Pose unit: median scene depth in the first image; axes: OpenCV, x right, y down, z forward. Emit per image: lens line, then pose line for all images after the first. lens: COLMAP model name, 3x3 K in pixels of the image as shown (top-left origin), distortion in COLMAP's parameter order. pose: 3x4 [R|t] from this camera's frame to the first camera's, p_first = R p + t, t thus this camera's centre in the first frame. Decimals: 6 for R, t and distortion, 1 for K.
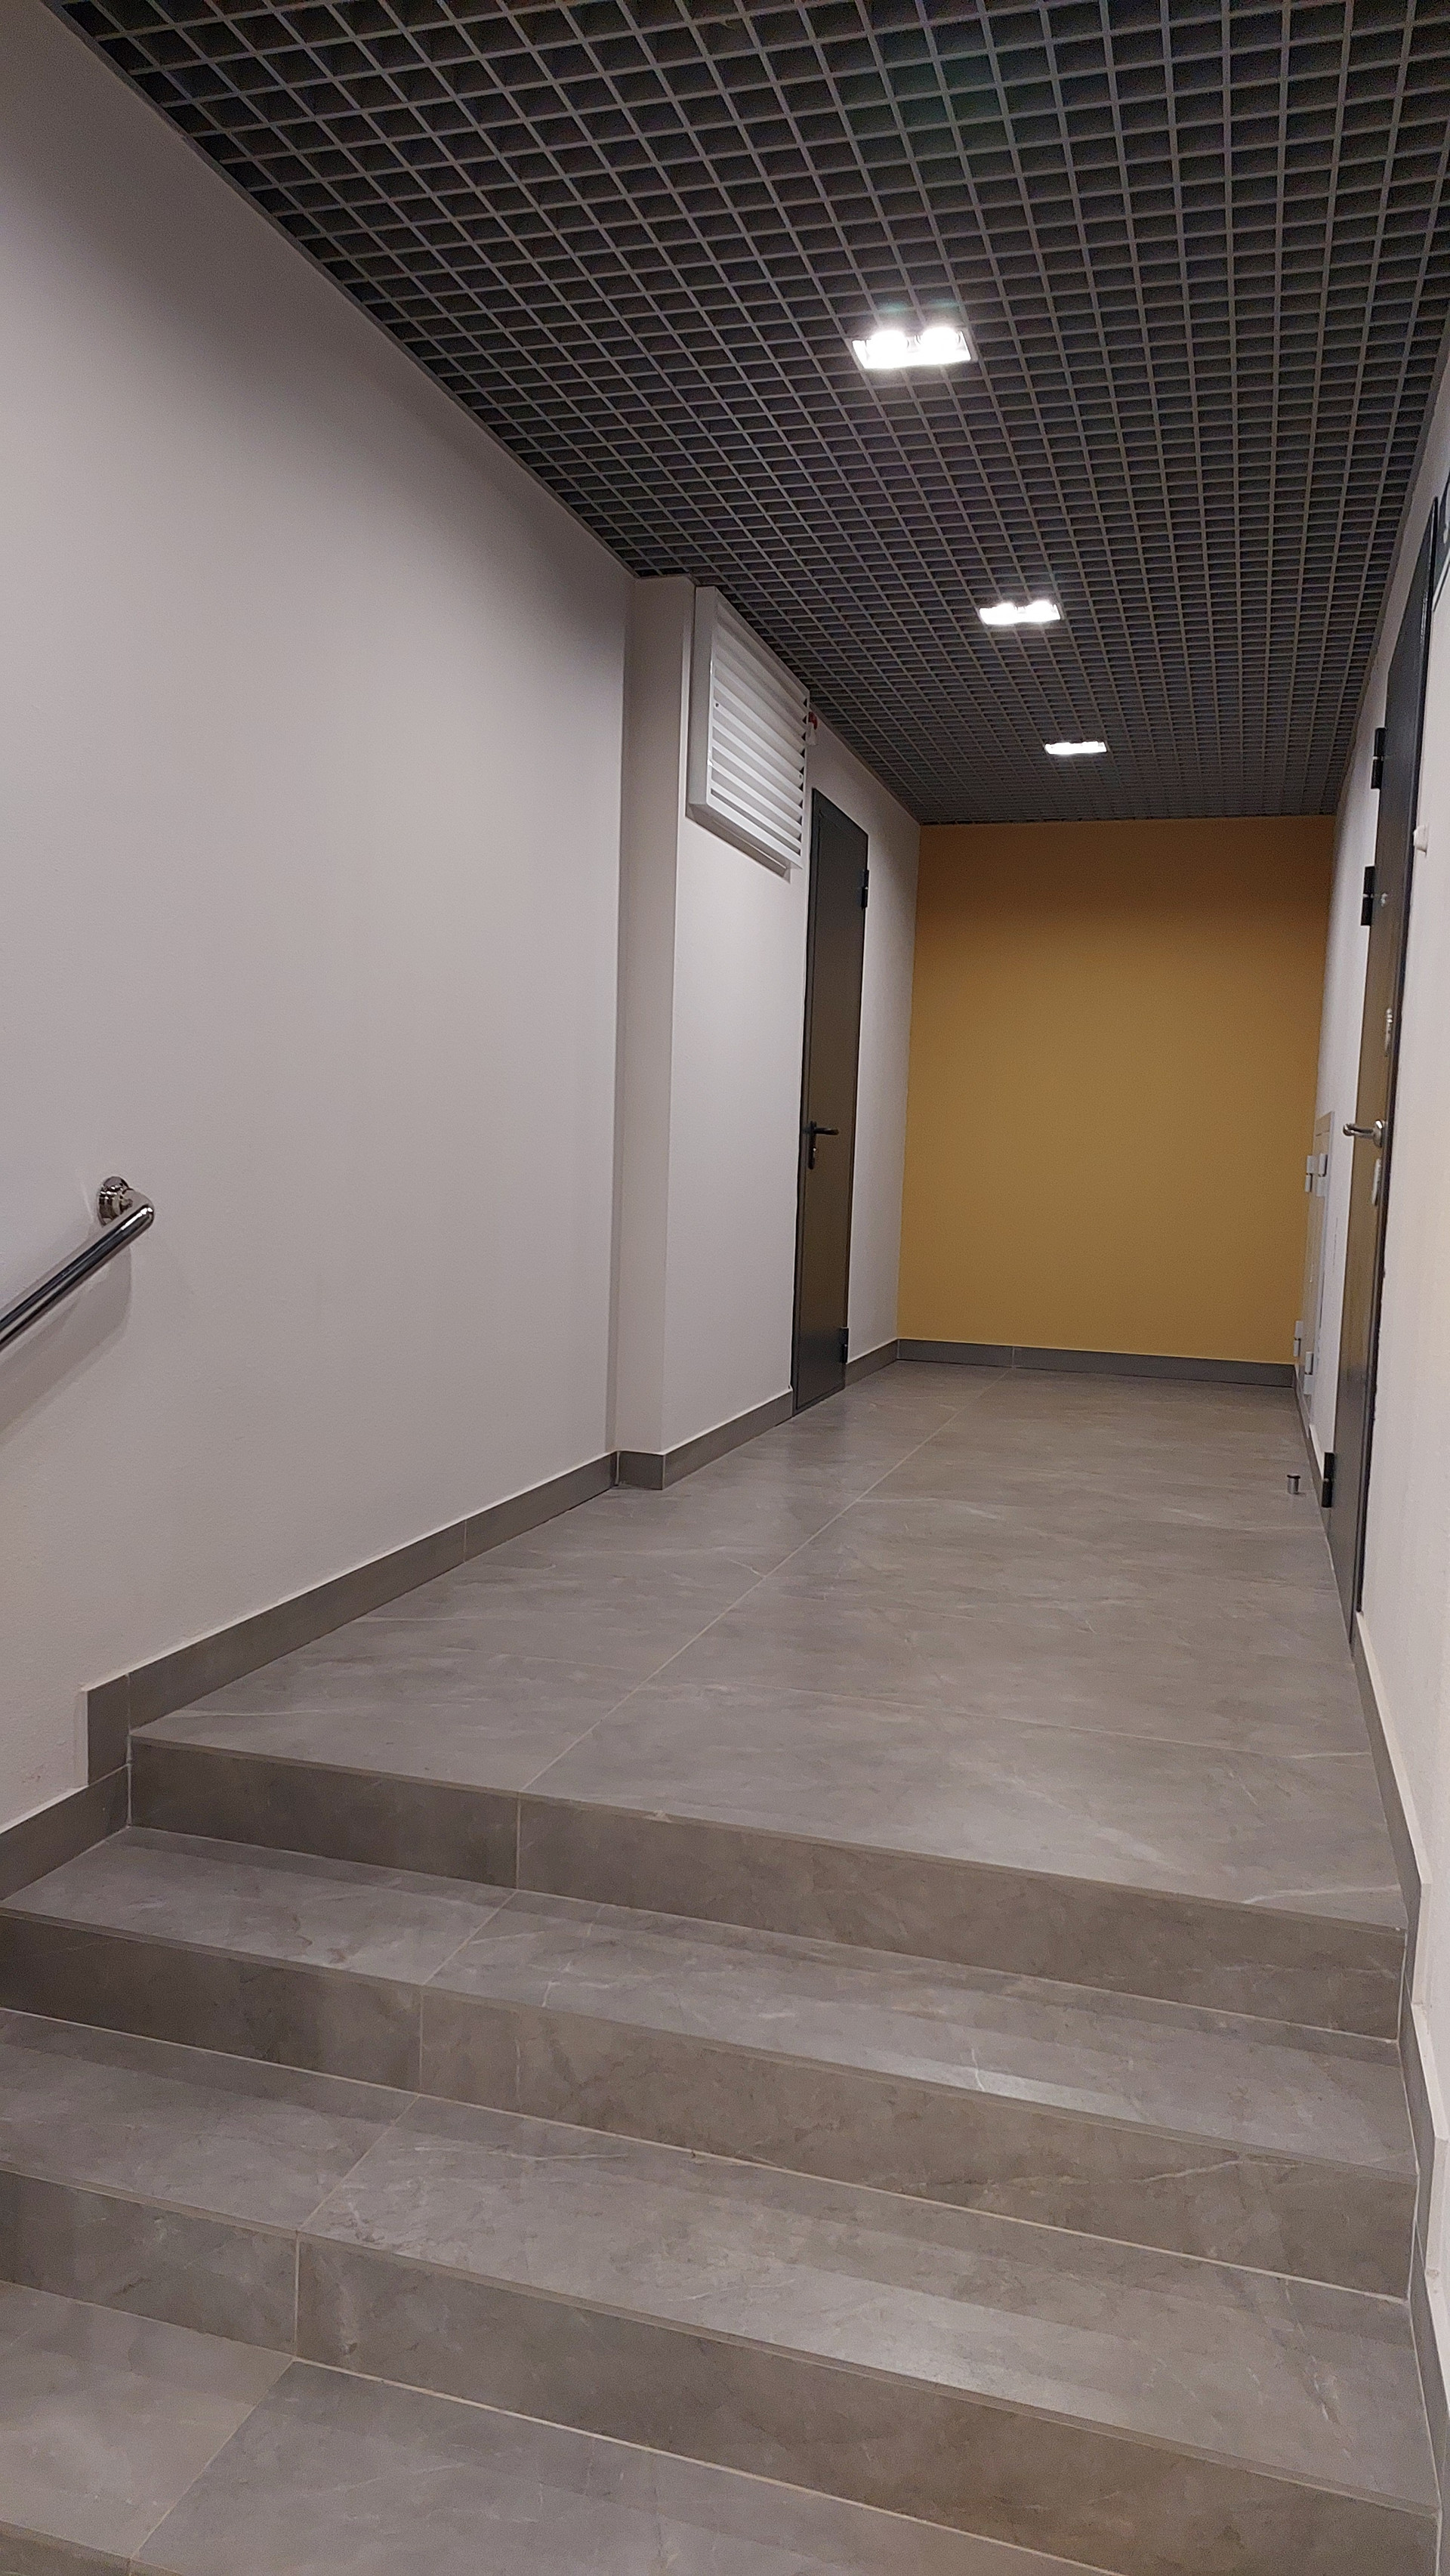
lens RADIAL K [[1720.1, 0, 725.8], [0, 1720.1, 1315.2], [0, 0, 1]] dist [-0.005571, 0.000281]
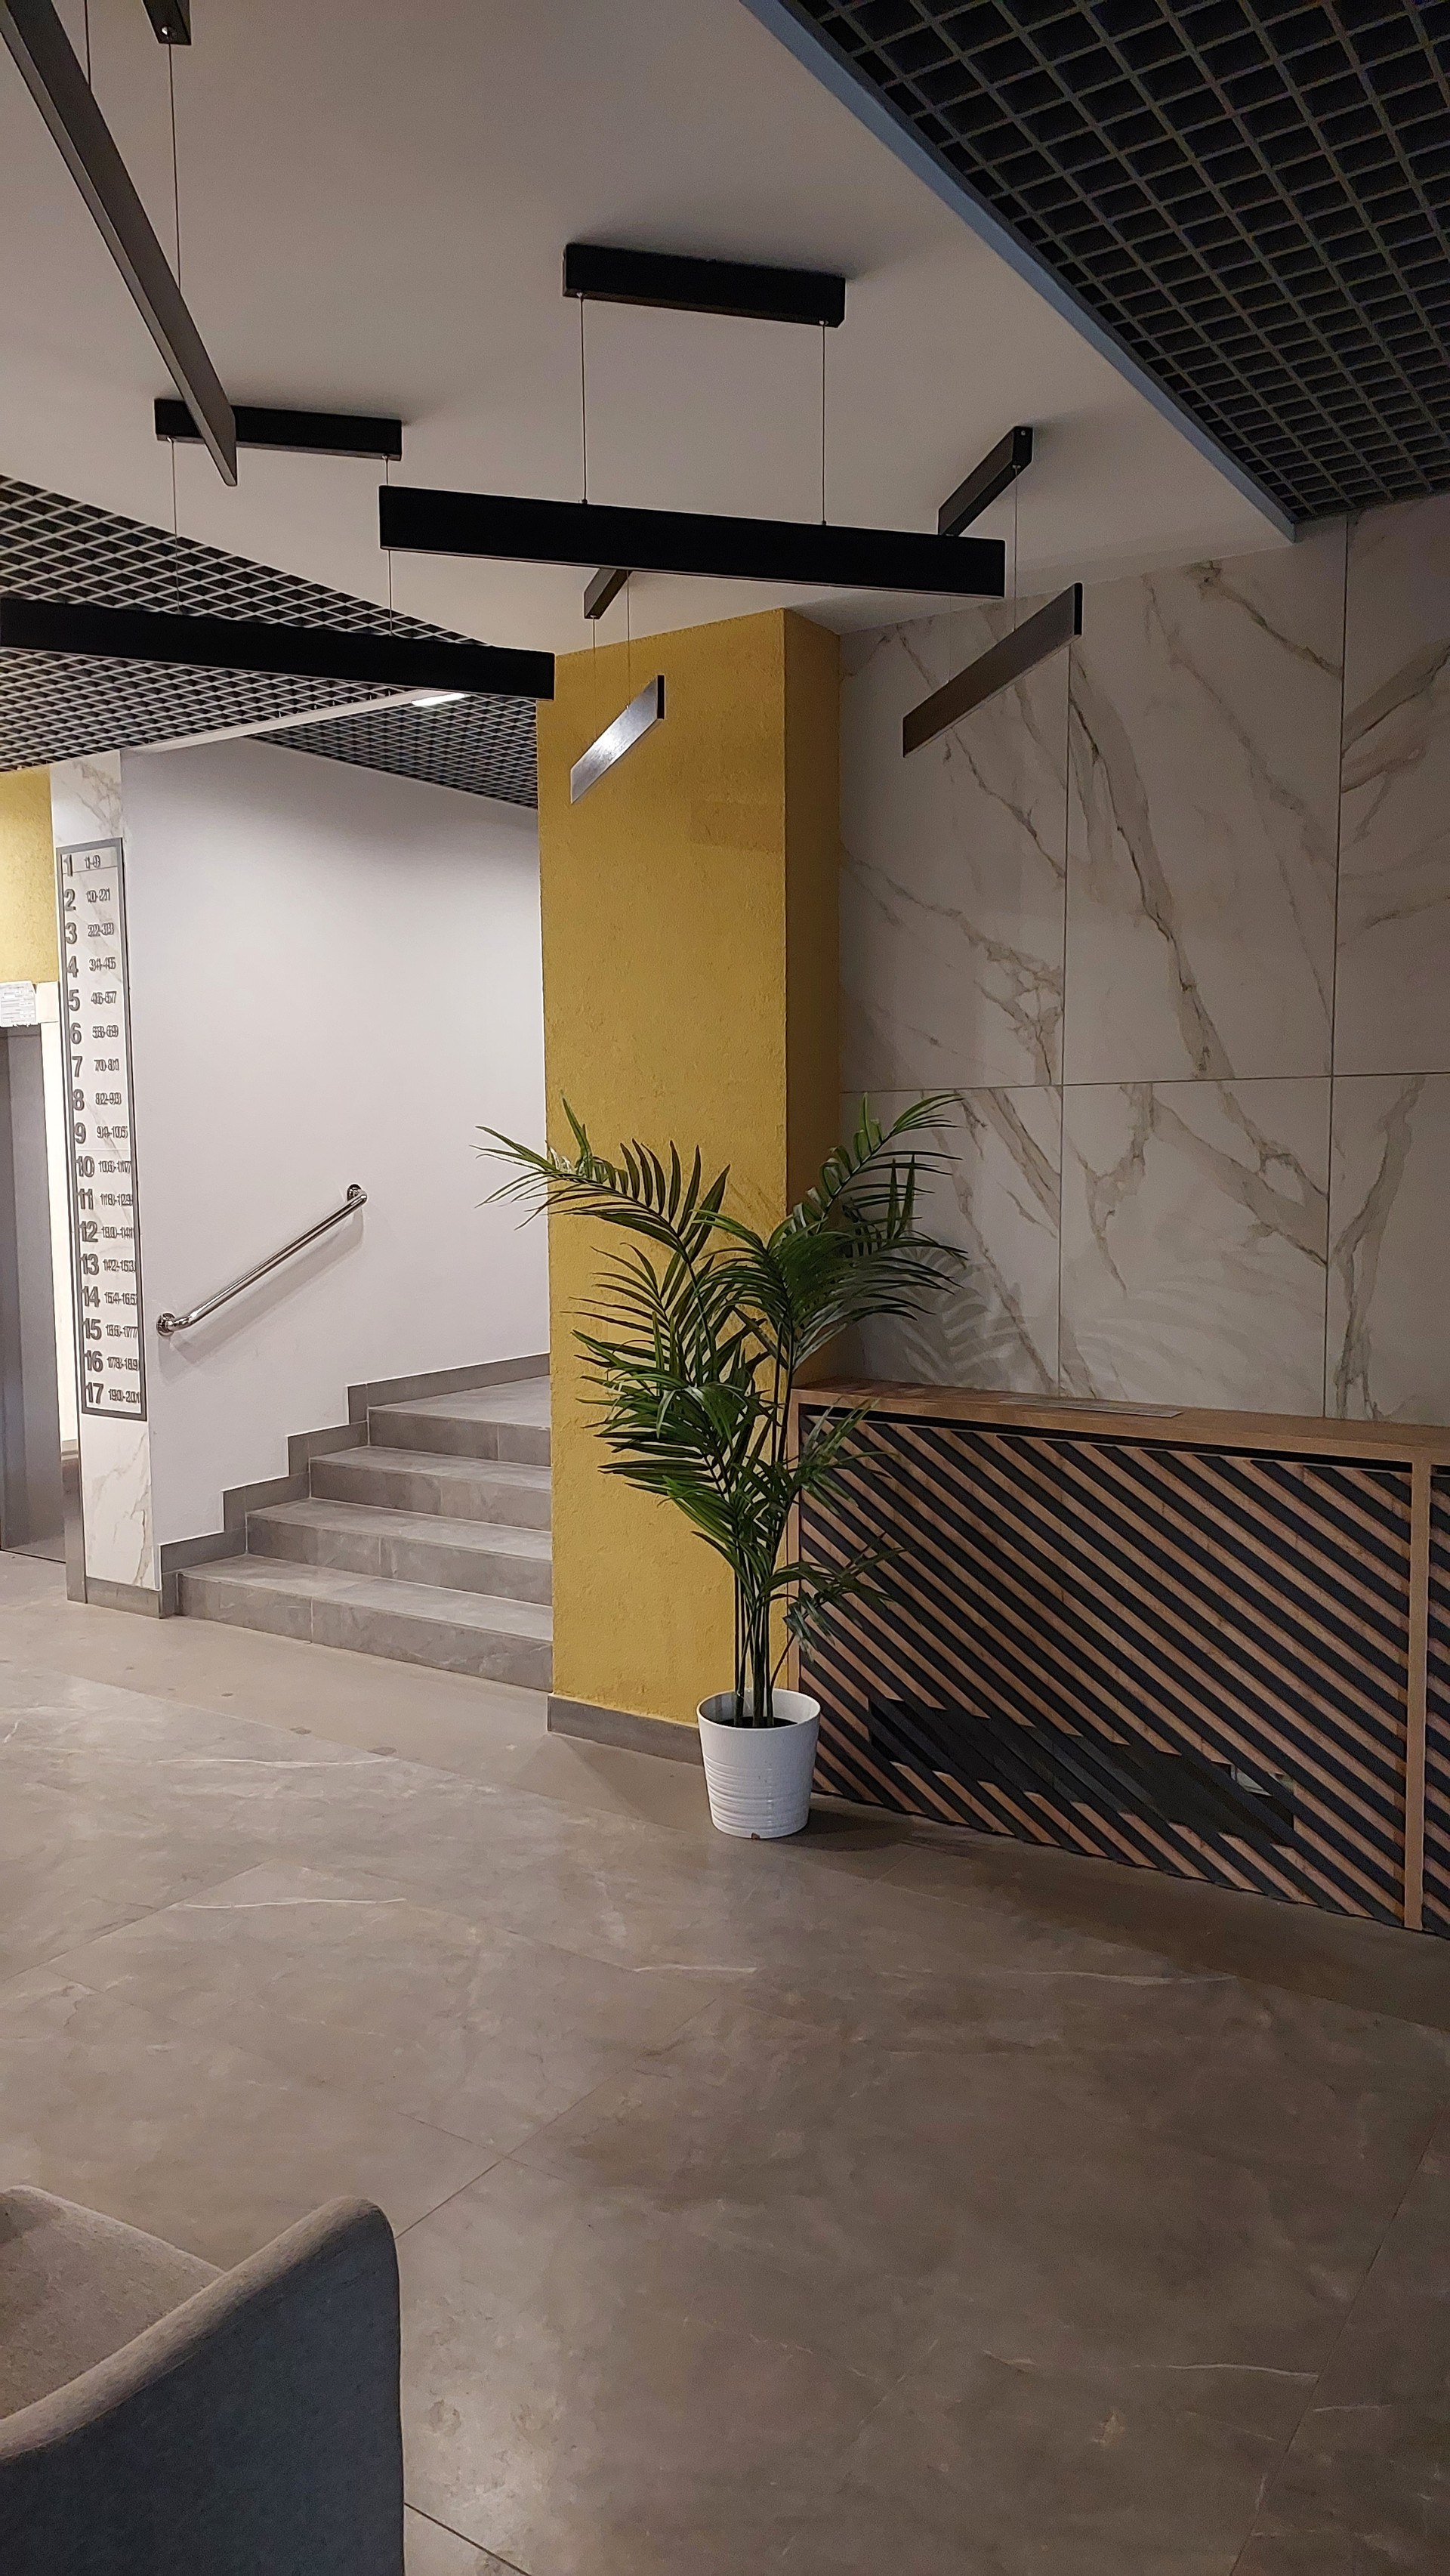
lens RADIAL K [[1720.1, 0, 724.2], [0, 1720.1, 1287.6], [0, 0, 1]] dist [-0.005571, 0.000281]
pose [[0.955869, -0.011885, -0.293553, 0.940966], [0.003544, 0.999575, -0.028932, 0.156326], [0.293772, 0.026615, 0.955505, -1.316728]]
